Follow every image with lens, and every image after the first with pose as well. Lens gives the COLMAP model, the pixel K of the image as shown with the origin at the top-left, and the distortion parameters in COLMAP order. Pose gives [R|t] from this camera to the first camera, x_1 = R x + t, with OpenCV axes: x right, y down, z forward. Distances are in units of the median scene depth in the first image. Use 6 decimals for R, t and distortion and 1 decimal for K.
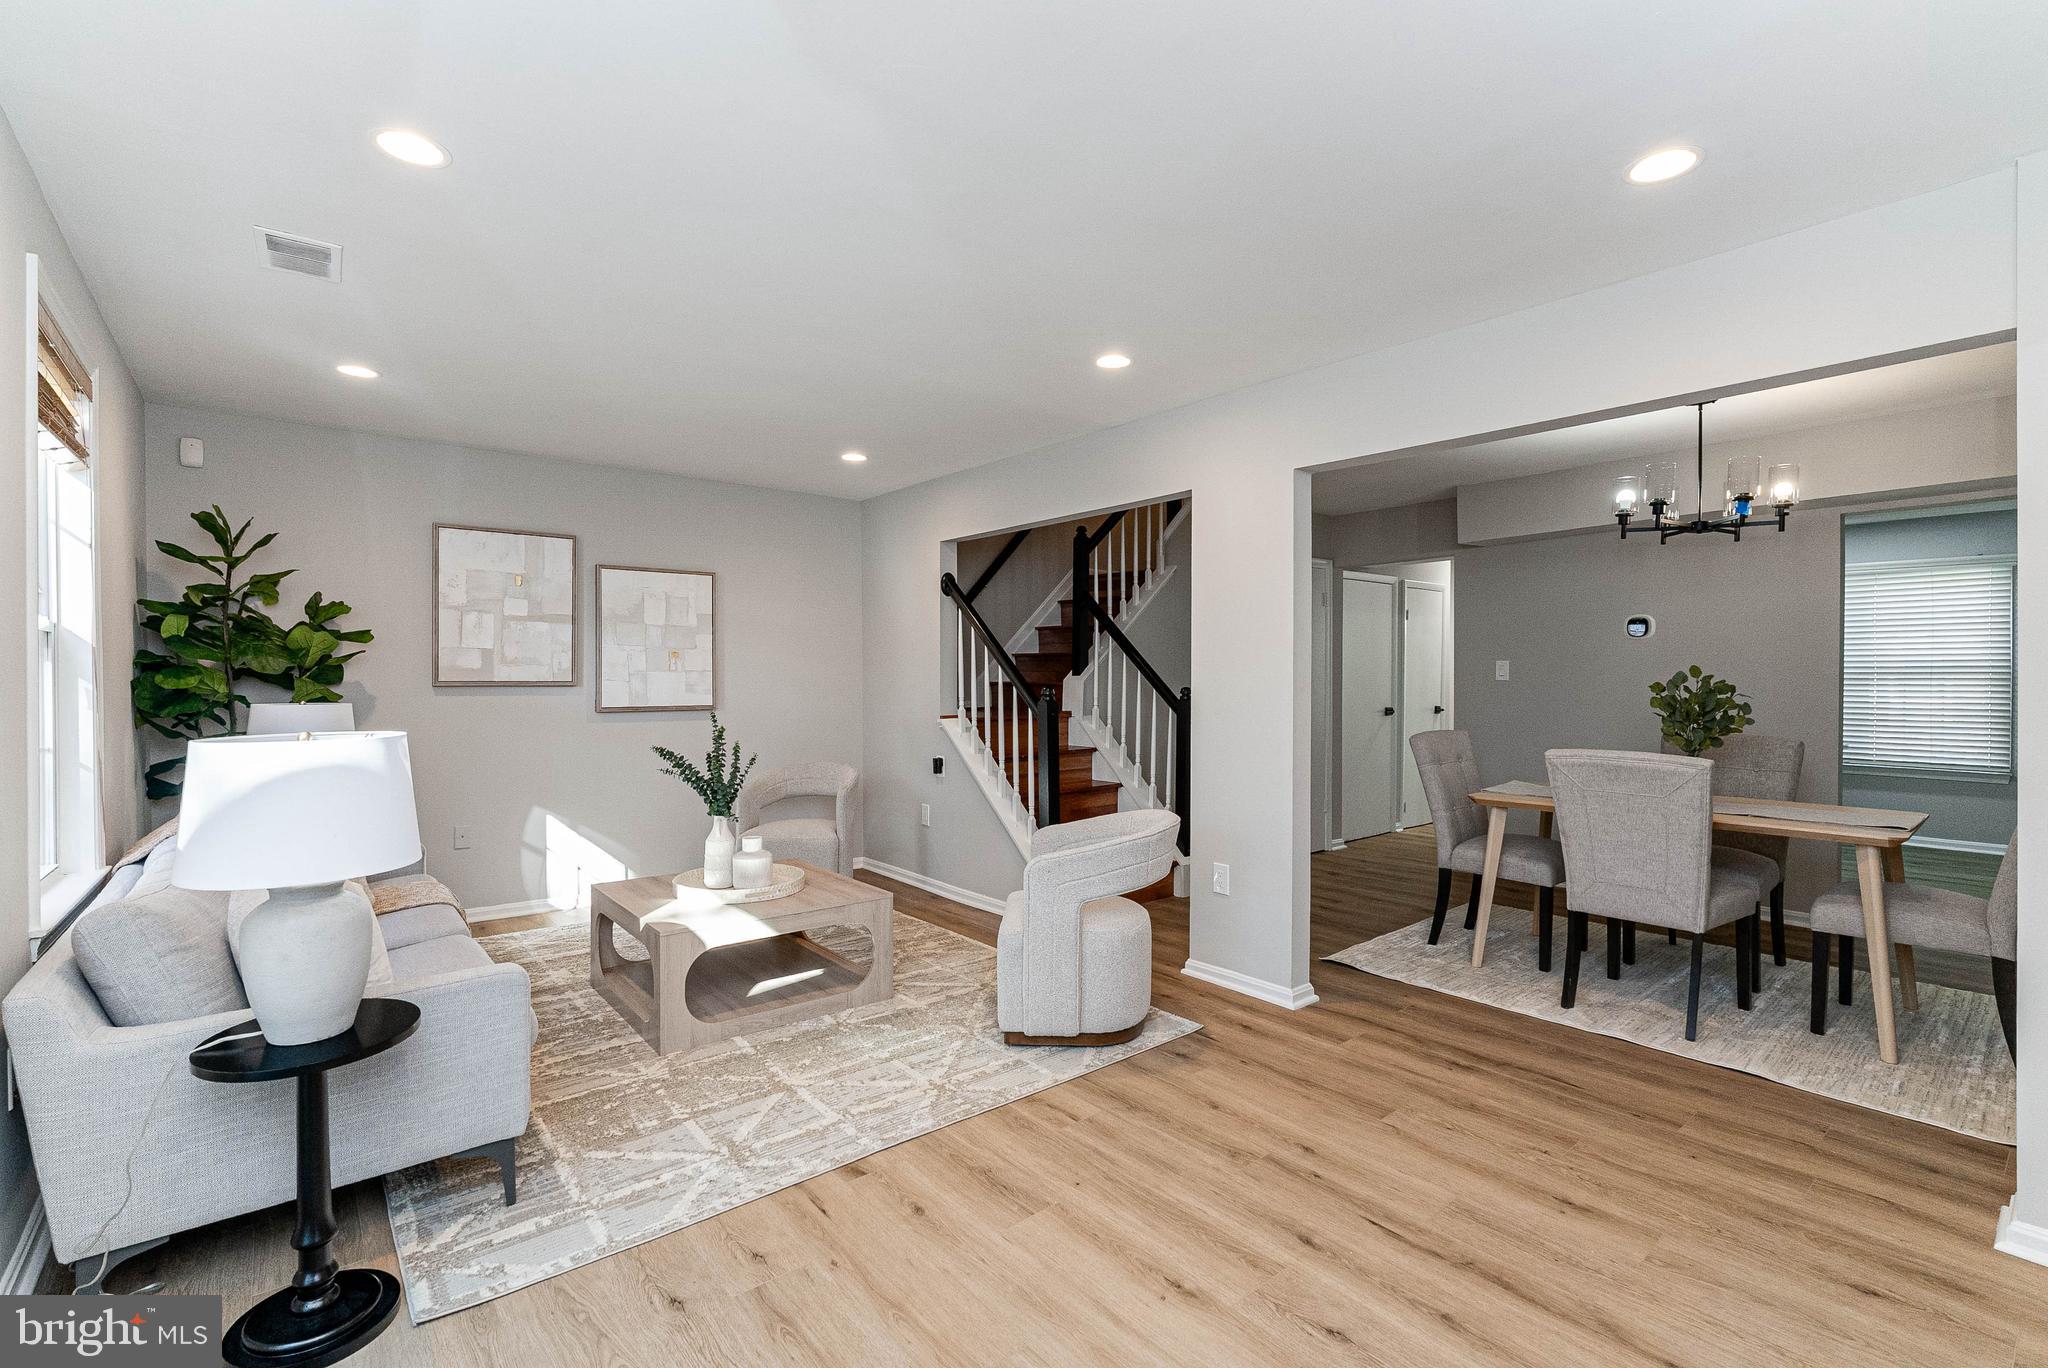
lens RADIAL K [[914.3, 0, 1022.7], [0, 914.3, 677.1], [0, 0, 1]] dist [-0.002907, 0.000715]
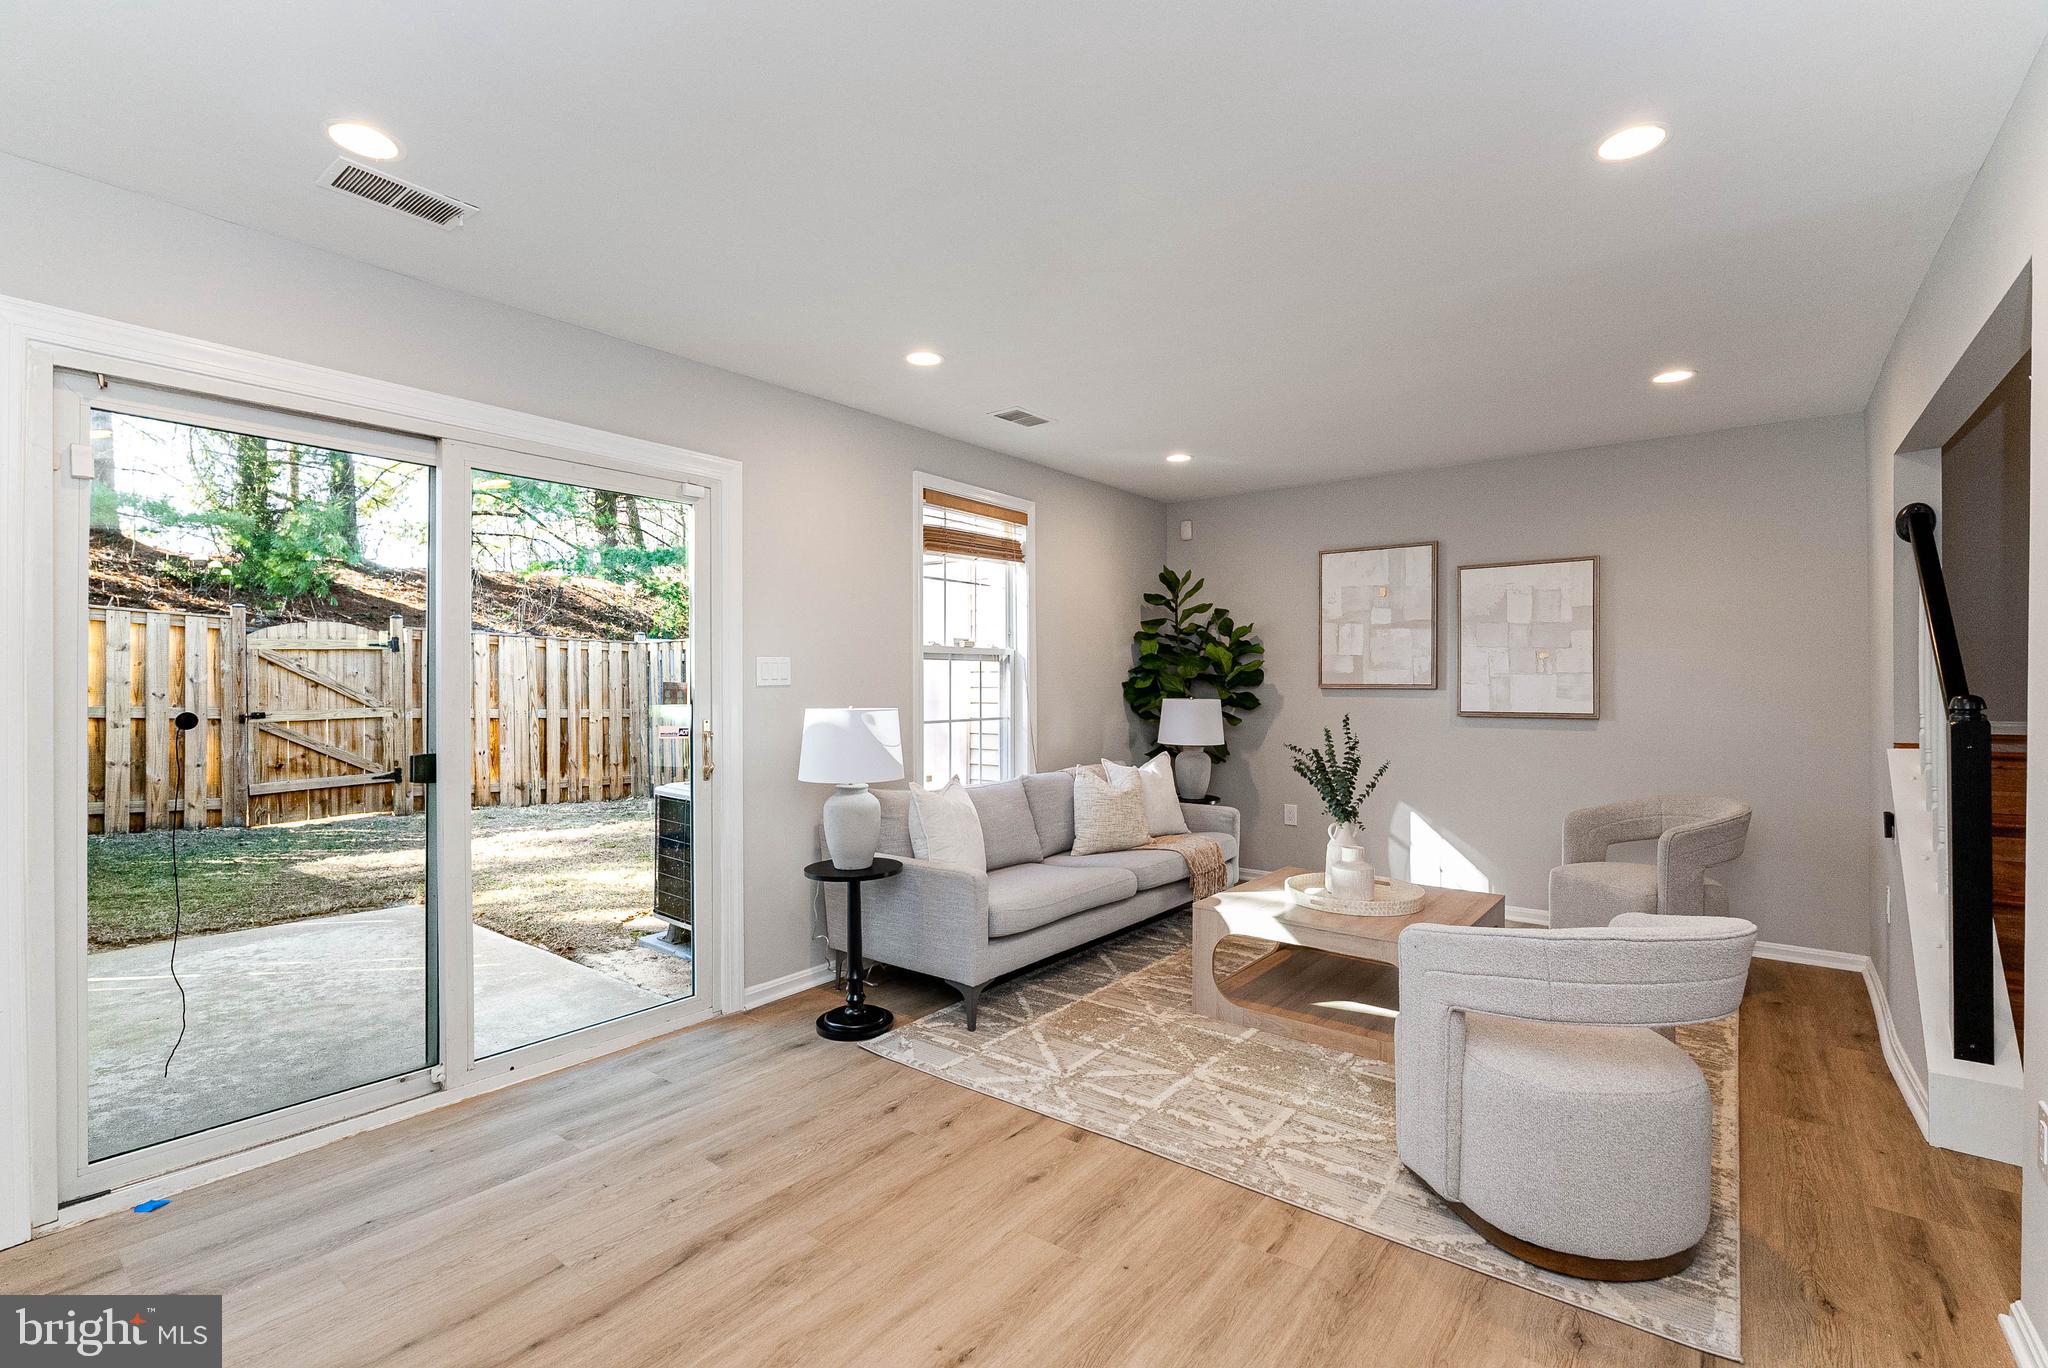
lens RADIAL K [[914.3, 0, 1020.7], [0, 914.3, 685.9], [0, 0, 1]] dist [-0.002907, 0.000715]
pose [[0.218703, 0.003887, -0.975784, 0.612402], [-0.001274, 0.999992, 0.003698, 0.004523], [0.975791, 0.000434, 0.218707, 0.502813]]
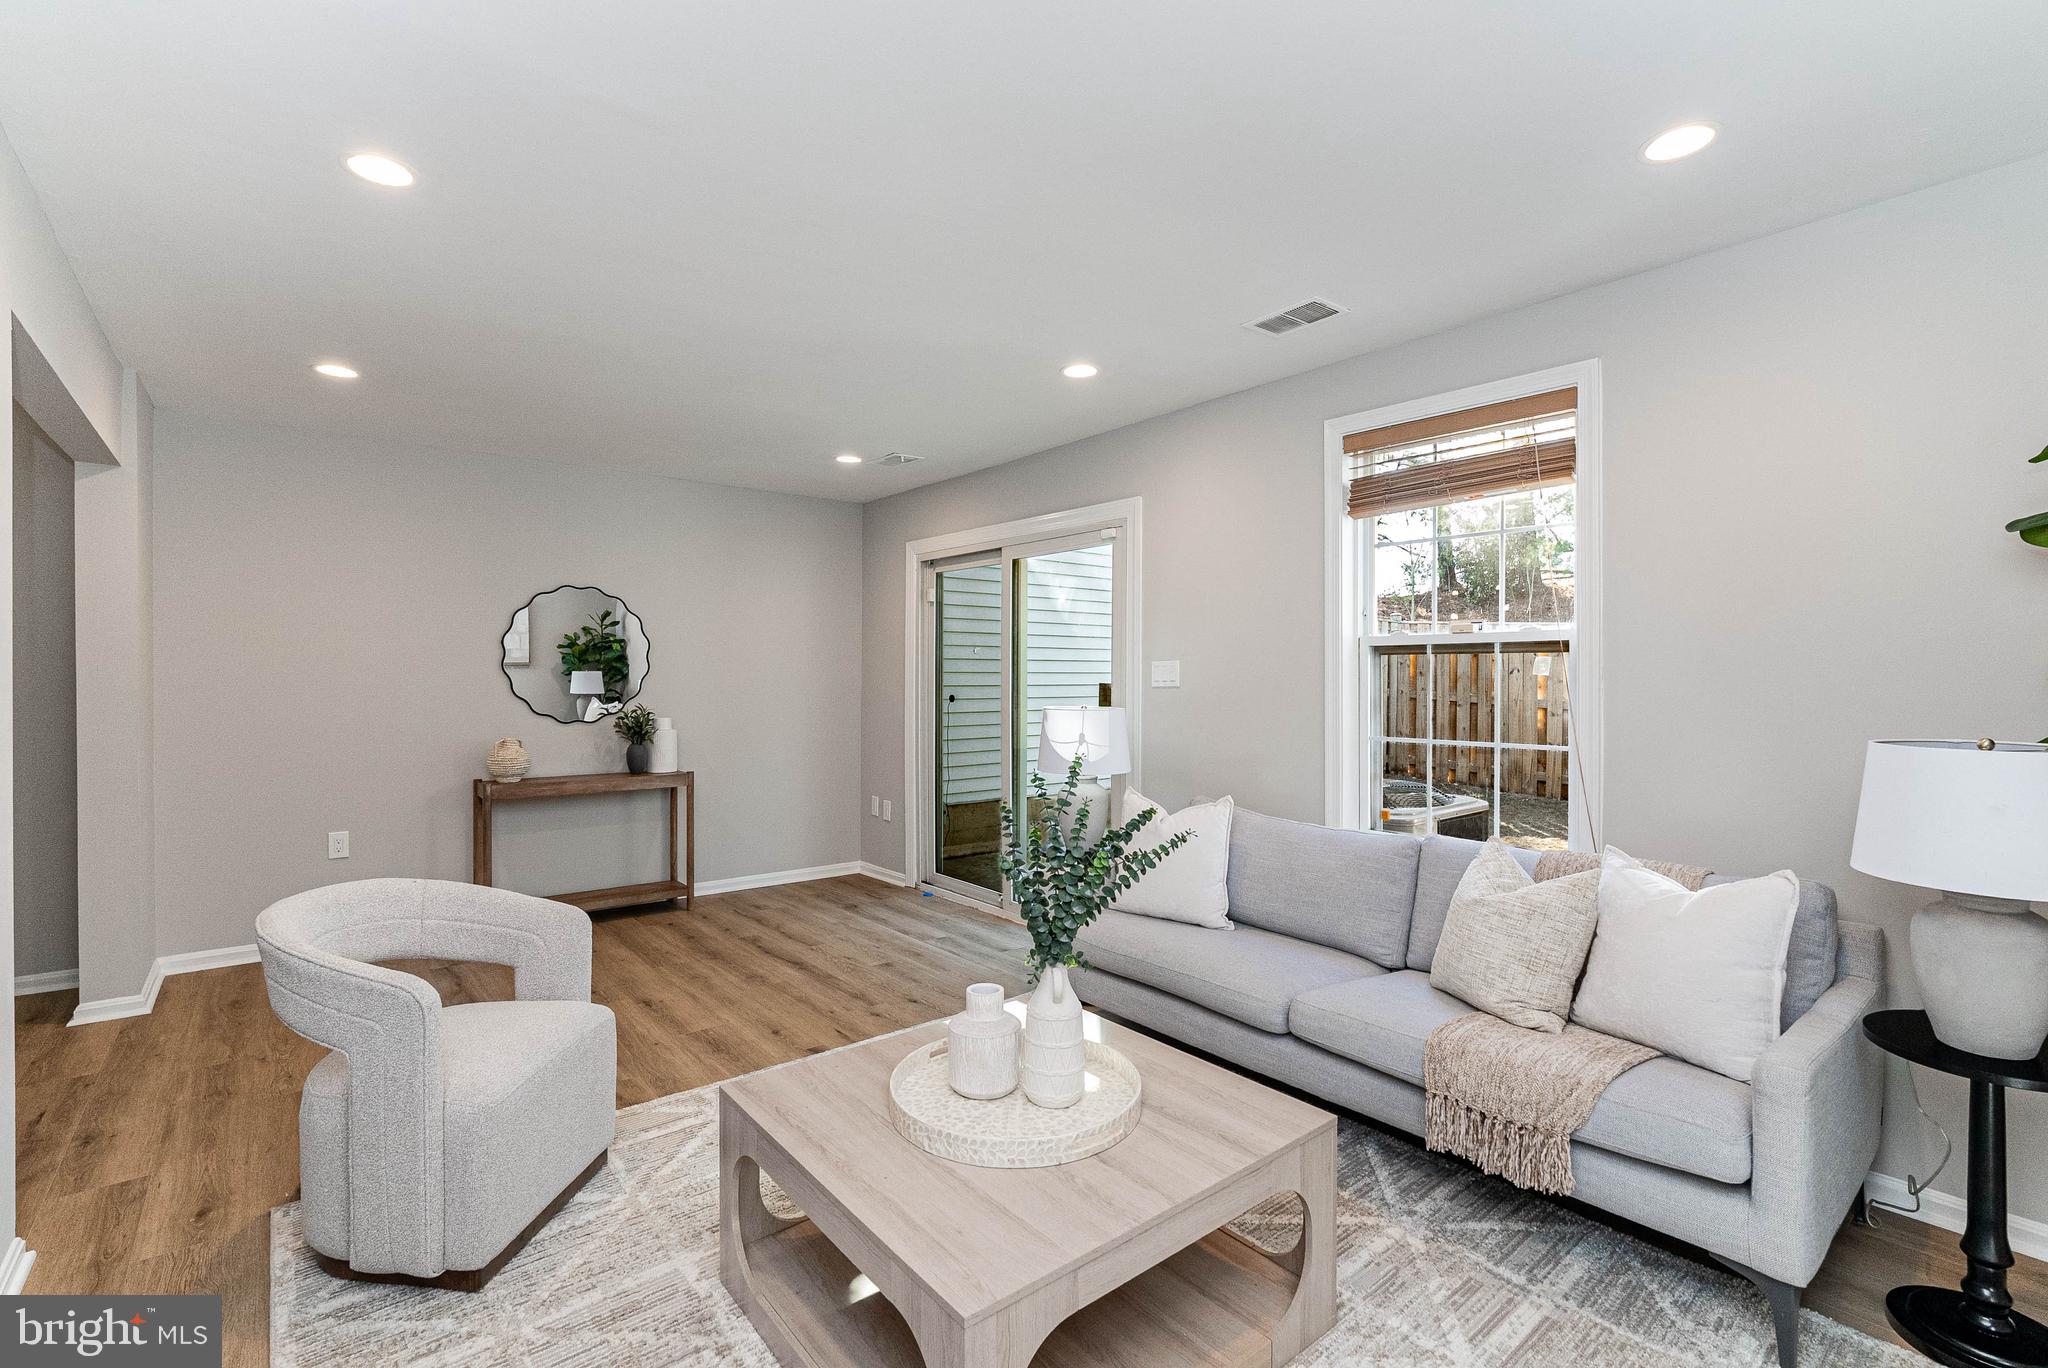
lens RADIAL K [[914.3, 0, 1022.0], [0, 914.3, 678.7], [0, 0, 1]] dist [-0.002907, 0.000715]
pose [[-0.999967, -0.003840, -0.007220, -0.338425], [-0.003860, 0.999988, 0.002877, -0.004961], [0.007209, 0.002905, -0.999970, 1.677911]]
